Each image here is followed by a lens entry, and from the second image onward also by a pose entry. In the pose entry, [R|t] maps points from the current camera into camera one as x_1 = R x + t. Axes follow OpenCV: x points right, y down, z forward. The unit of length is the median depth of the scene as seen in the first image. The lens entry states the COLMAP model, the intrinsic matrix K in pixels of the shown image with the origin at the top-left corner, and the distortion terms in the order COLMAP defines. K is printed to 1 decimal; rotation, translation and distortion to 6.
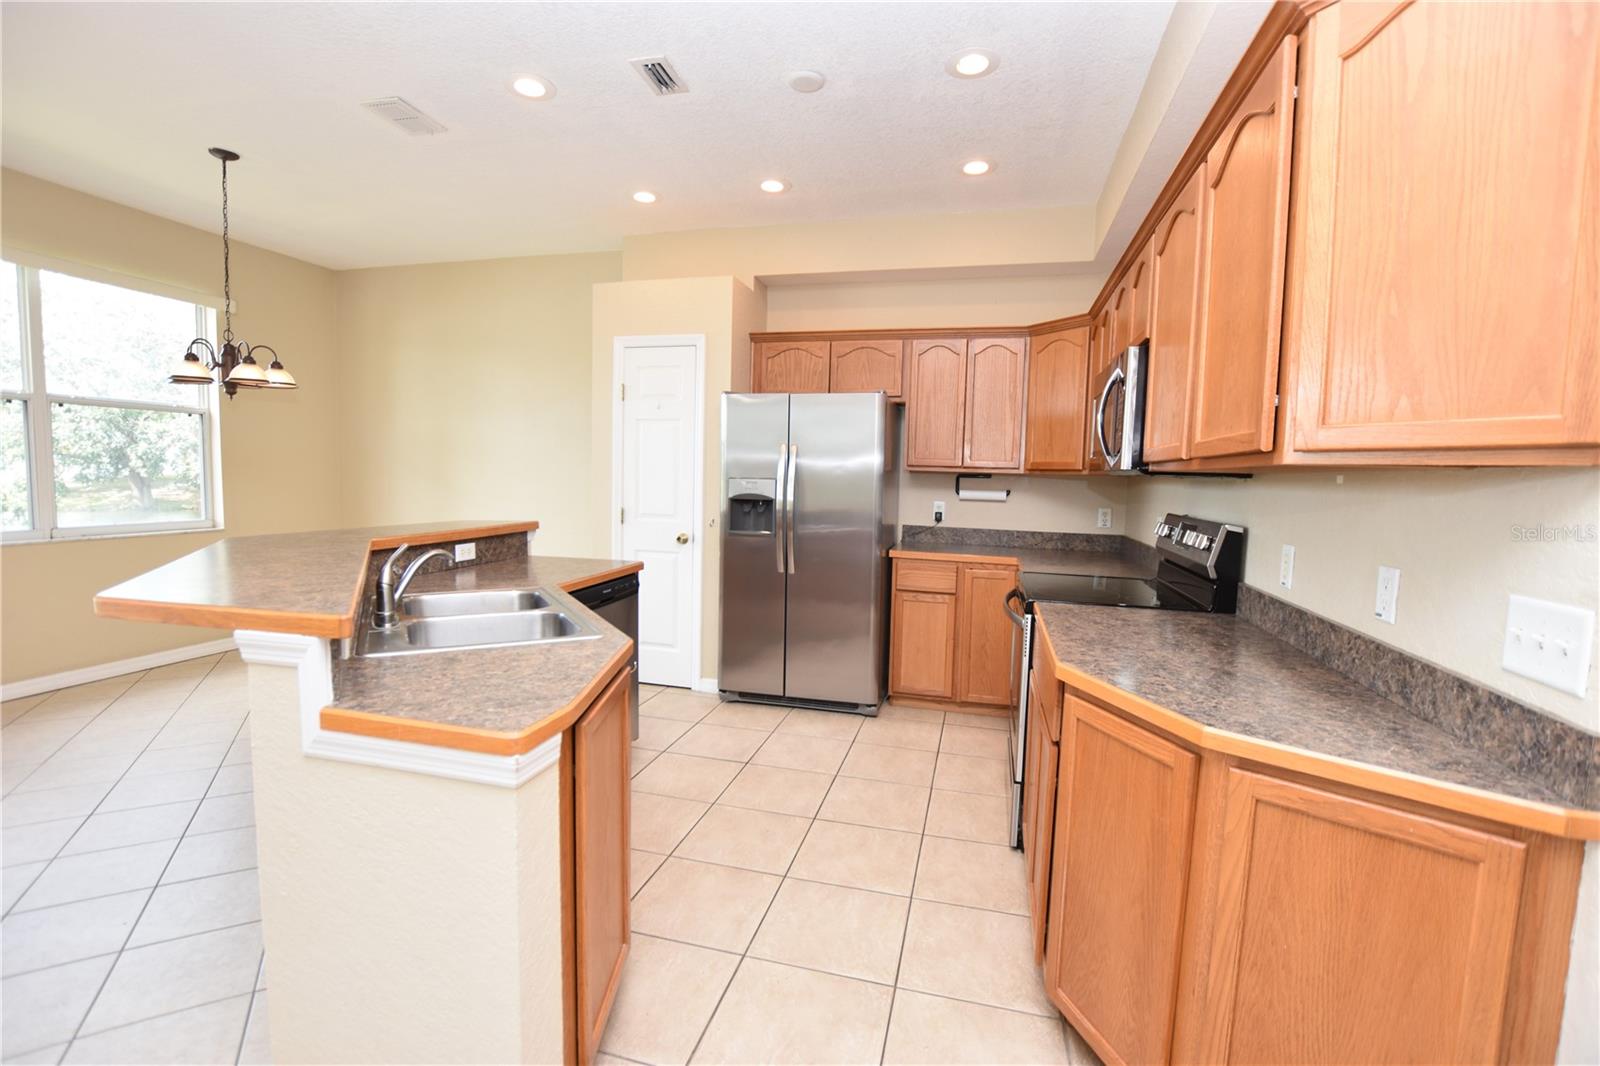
lens RADIAL K [[712.8, 0, 794.9], [0, 712.8, 535.4], [0, 0, 1]] dist [-0.035511, 0.007827]
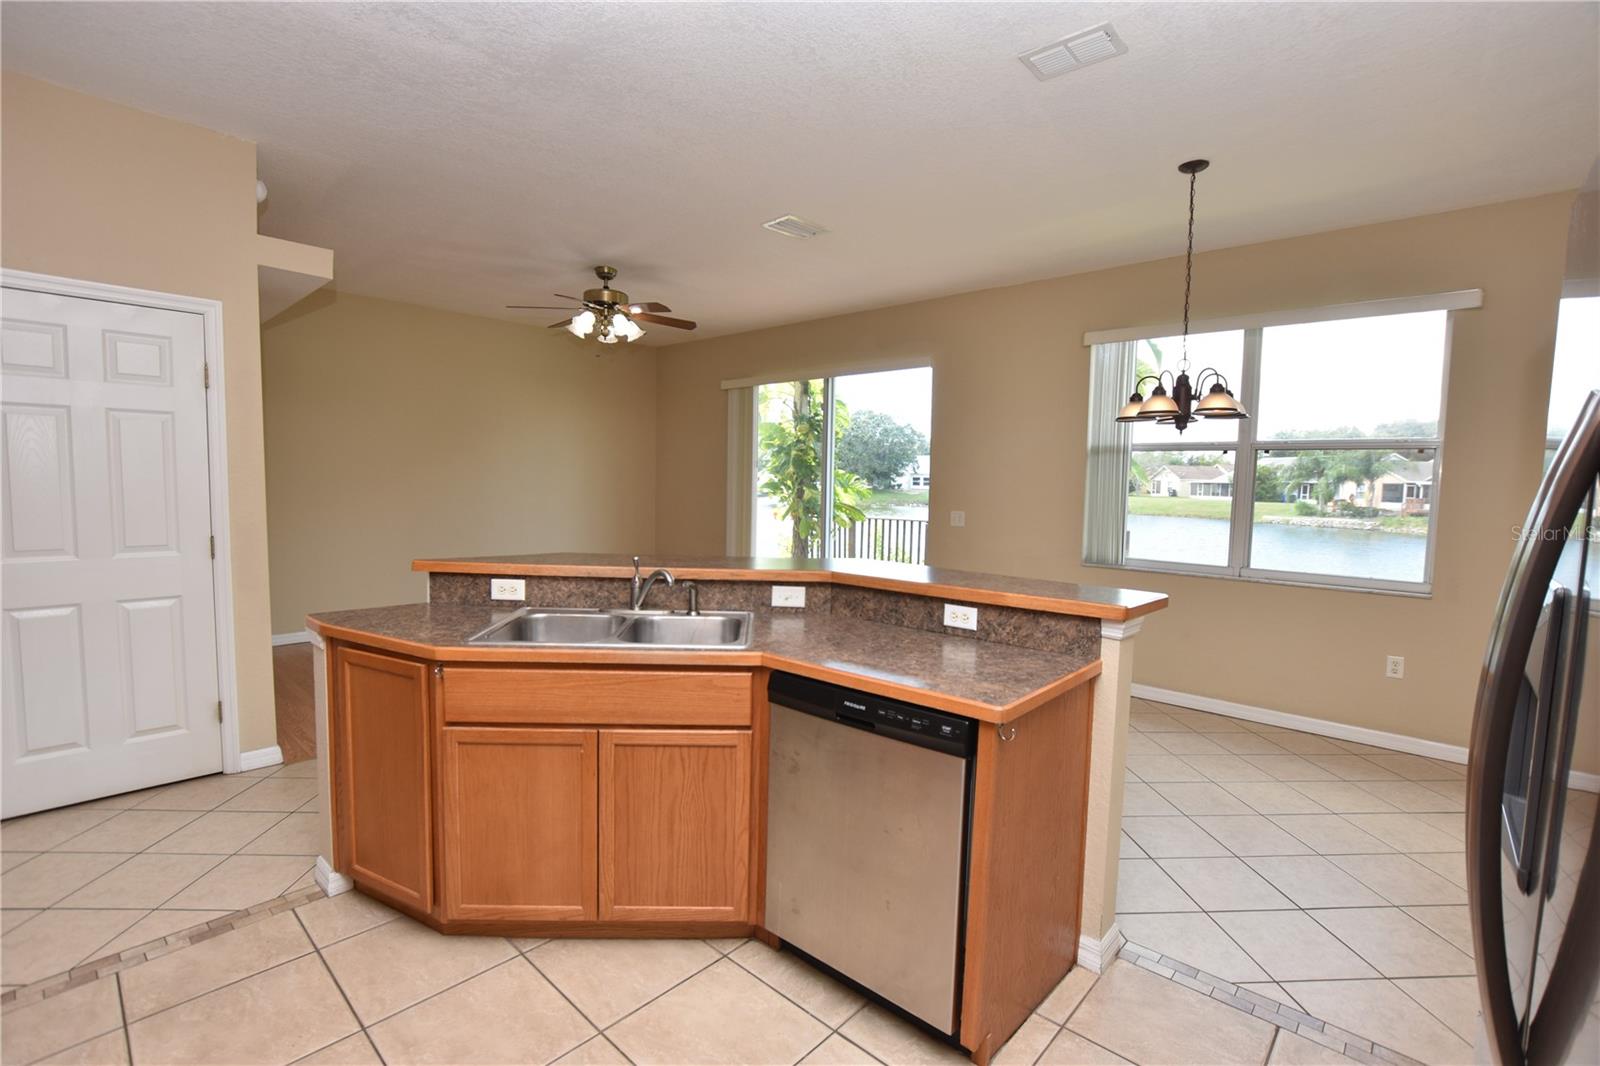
lens RADIAL K [[712.8, 0, 794.9], [0, 712.8, 535.4], [0, 0, 1]] dist [-0.035511, 0.007827]
pose [[-0.463074, 0.034190, -0.885660, 0.220266], [-0.109160, 0.989448, 0.095272, -0.088899], [0.879572, 0.140796, -0.454455, 0.900014]]
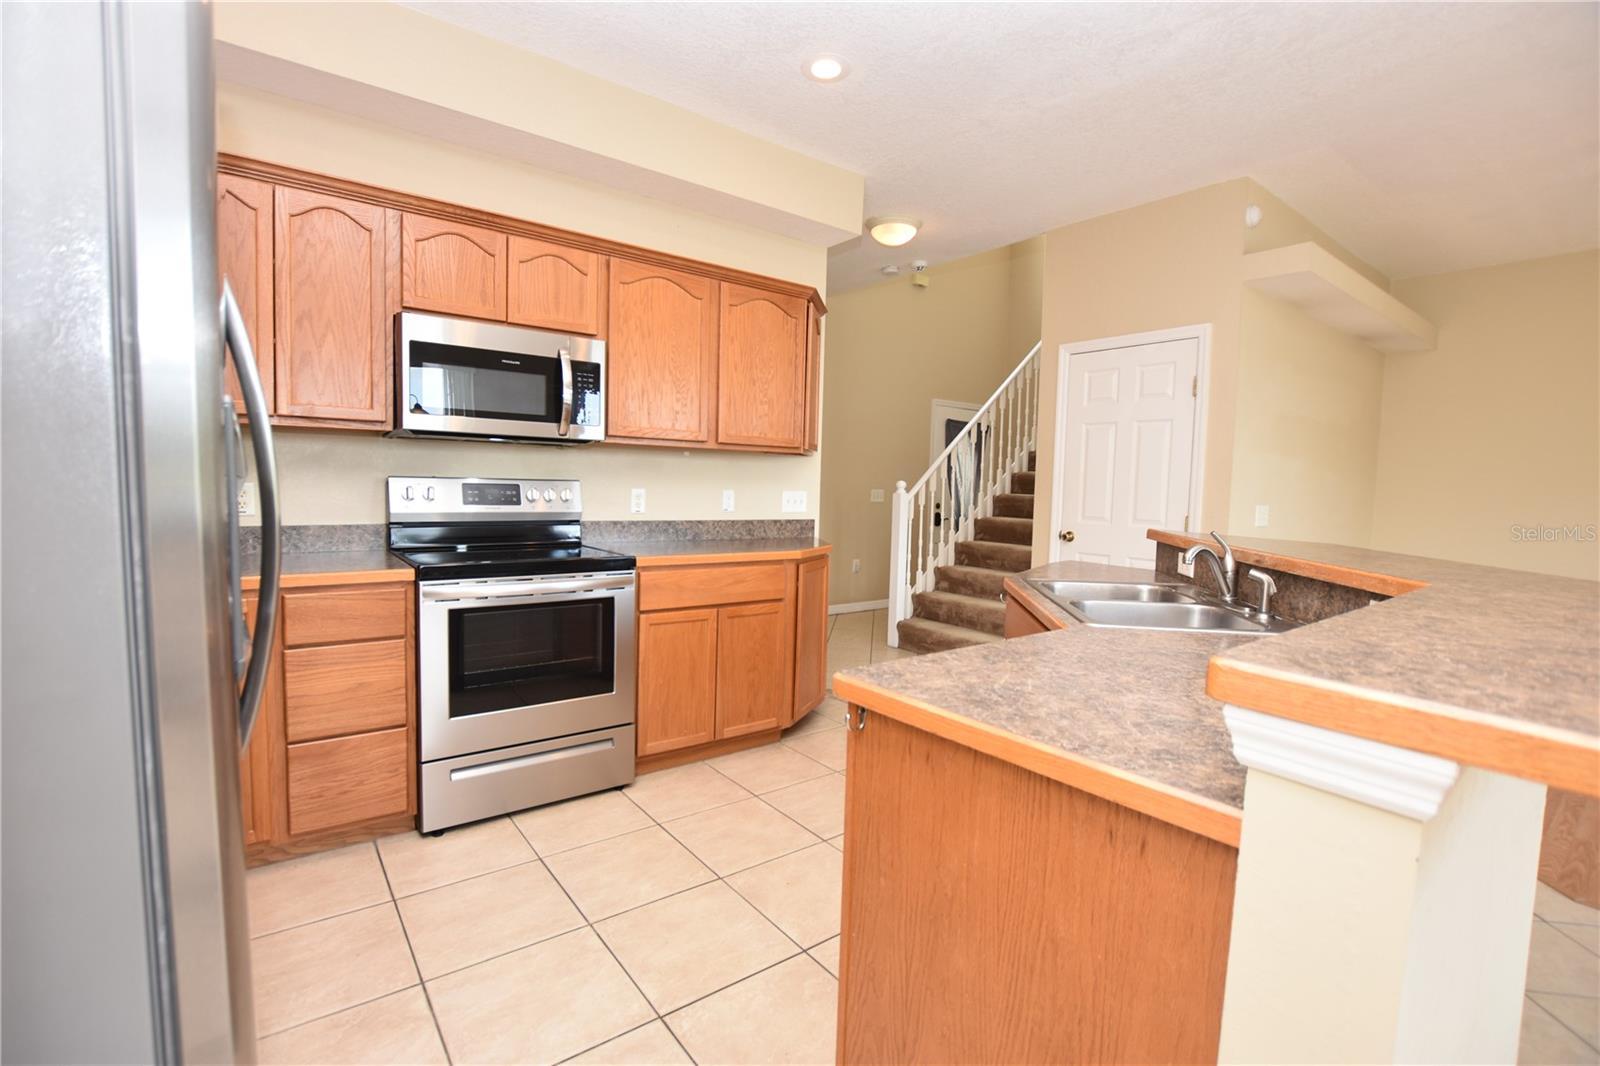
lens RADIAL K [[716.1, 0, 793.0], [0, 716.1, 532.2], [0, 0, 1]] dist [-0.027321, 0.001141]
pose [[-0.792287, -0.087066, 0.603904, -0.341074], [0.006952, 0.988414, 0.151622, -0.072854], [-0.610108, 0.124327, -0.782503, 1.073805]]
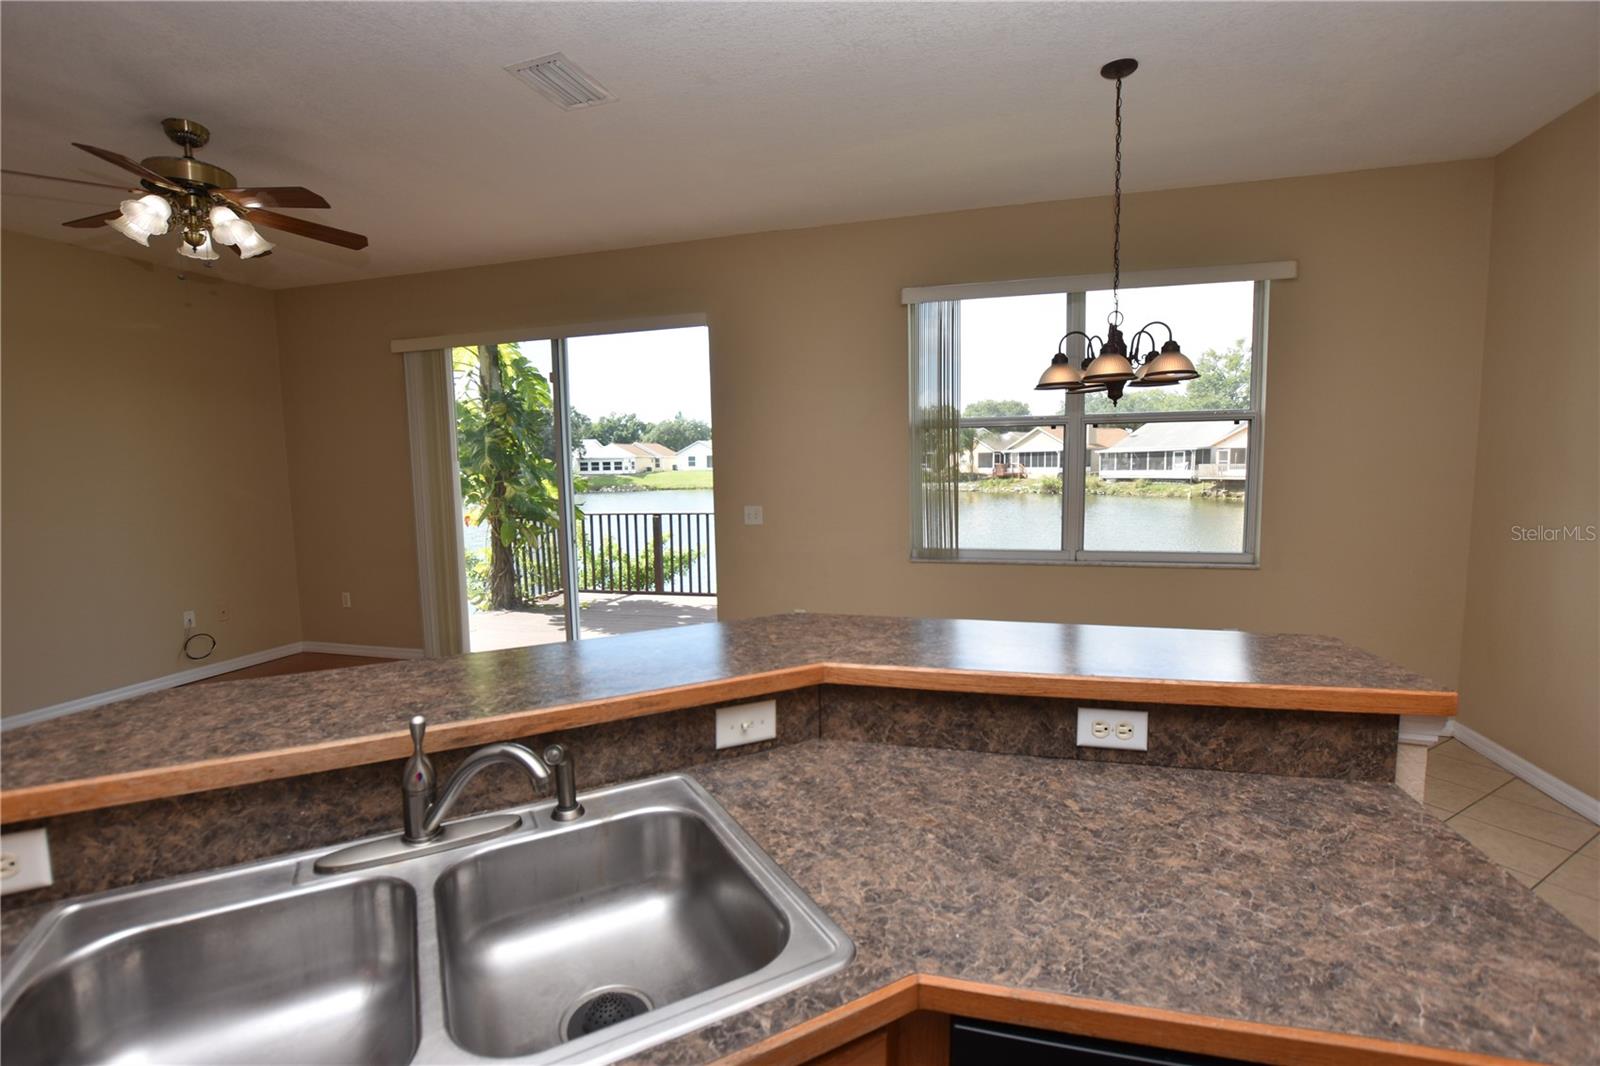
lens RADIAL K [[712.8, 0, 794.9], [0, 712.8, 535.4], [0, 0, 1]] dist [-0.035511, 0.007827]
pose [[-0.021024, 0.075957, -0.996889, -0.040872], [-0.069856, 0.994561, 0.077253, -0.083919], [0.997335, 0.071263, -0.015604, 0.618376]]
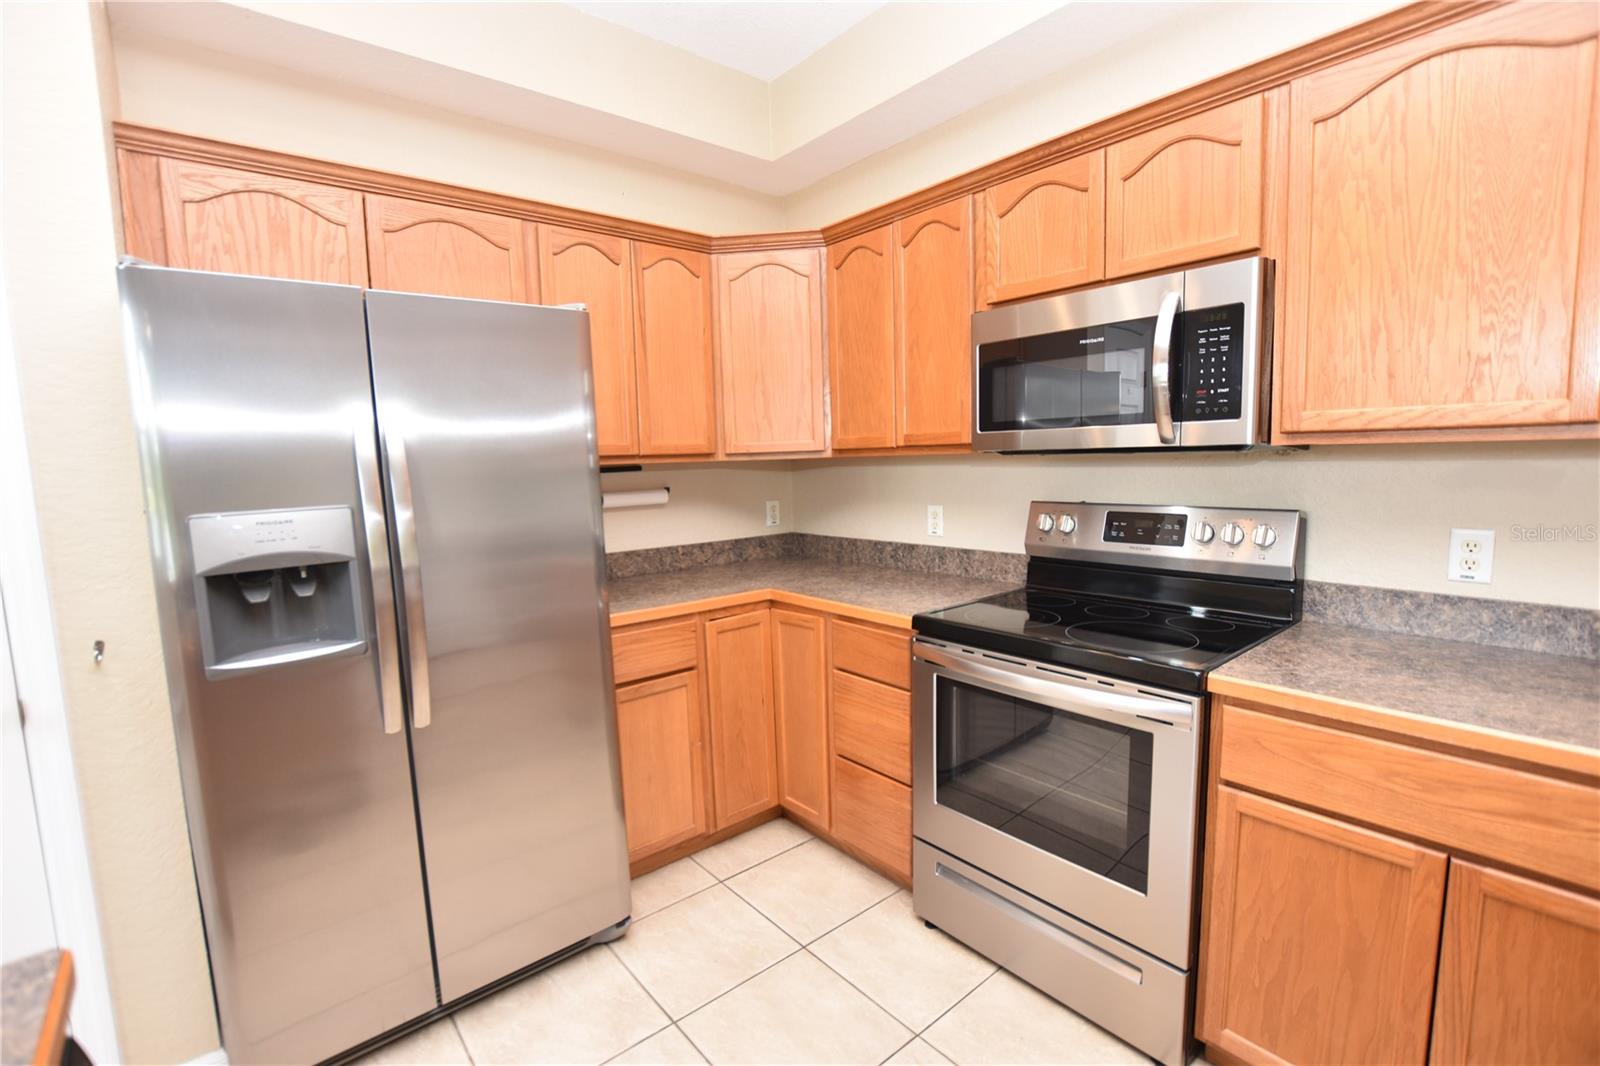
lens RADIAL K [[712.8, 0, 794.9], [0, 712.8, 535.4], [0, 0, 1]] dist [-0.035511, 0.007827]
pose [[0.576517, -0.130823, 0.806544, -0.197226], [0.113541, 0.990349, 0.079477, -0.065558], [-0.809158, 0.045756, 0.585807, 0.574688]]
